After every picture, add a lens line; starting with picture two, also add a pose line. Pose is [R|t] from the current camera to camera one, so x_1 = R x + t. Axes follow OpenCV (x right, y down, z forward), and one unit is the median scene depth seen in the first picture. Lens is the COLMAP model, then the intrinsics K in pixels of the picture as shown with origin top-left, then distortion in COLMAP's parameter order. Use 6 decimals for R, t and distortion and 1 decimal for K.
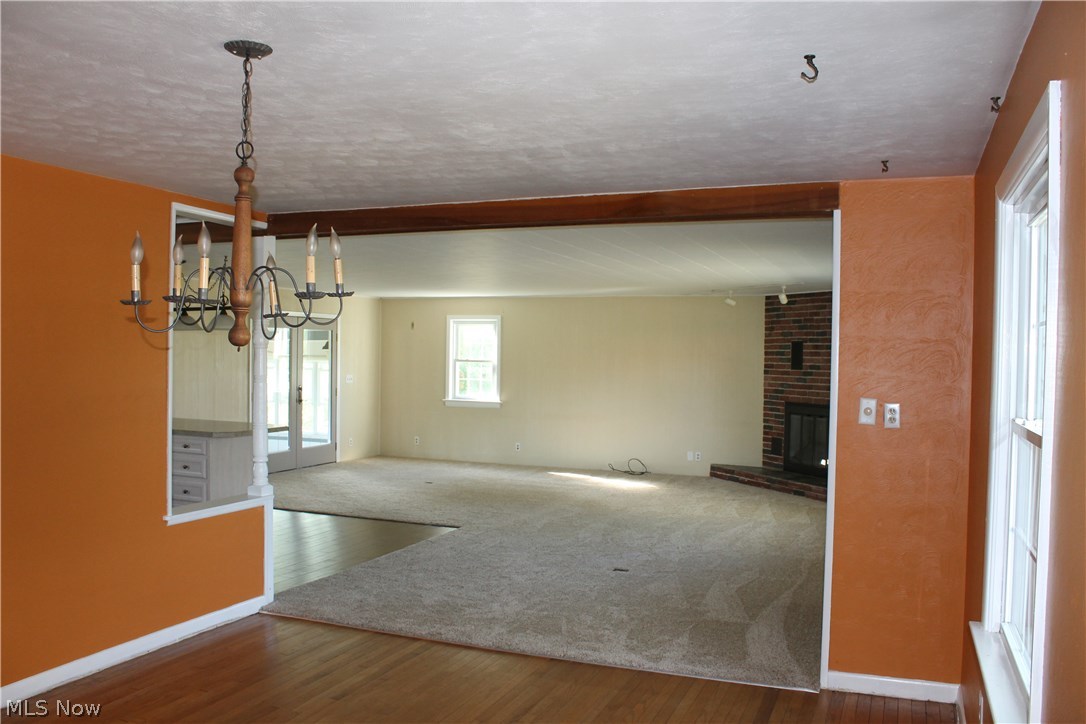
lens RADIAL K [[904.9, 0, 543.0], [0, 904.9, 362.0], [0, 0, 1]] dist [-0.147637, 0.089141]
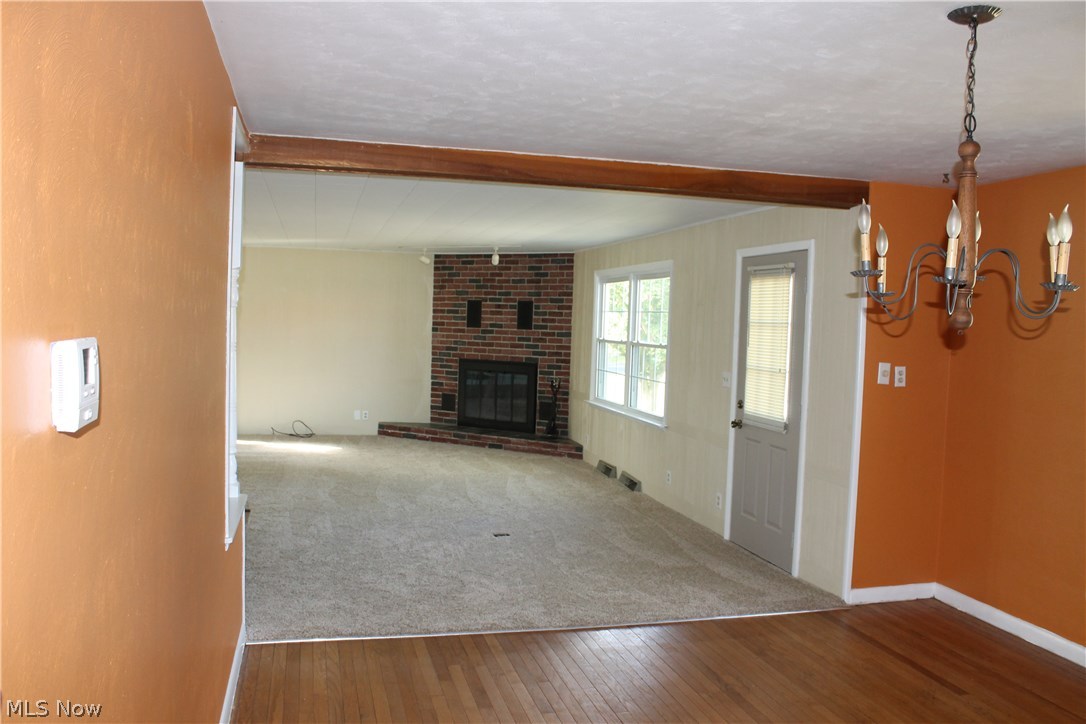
lens RADIAL K [[904.9, 0, 543.0], [0, 904.9, 362.0], [0, 0, 1]] dist [-0.147637, 0.089141]
pose [[0.808017, -0.016536, 0.588927, -0.271752], [-0.015733, 0.998644, 0.049625, -0.004960], [-0.588949, -0.049363, 0.806662, 0.108214]]
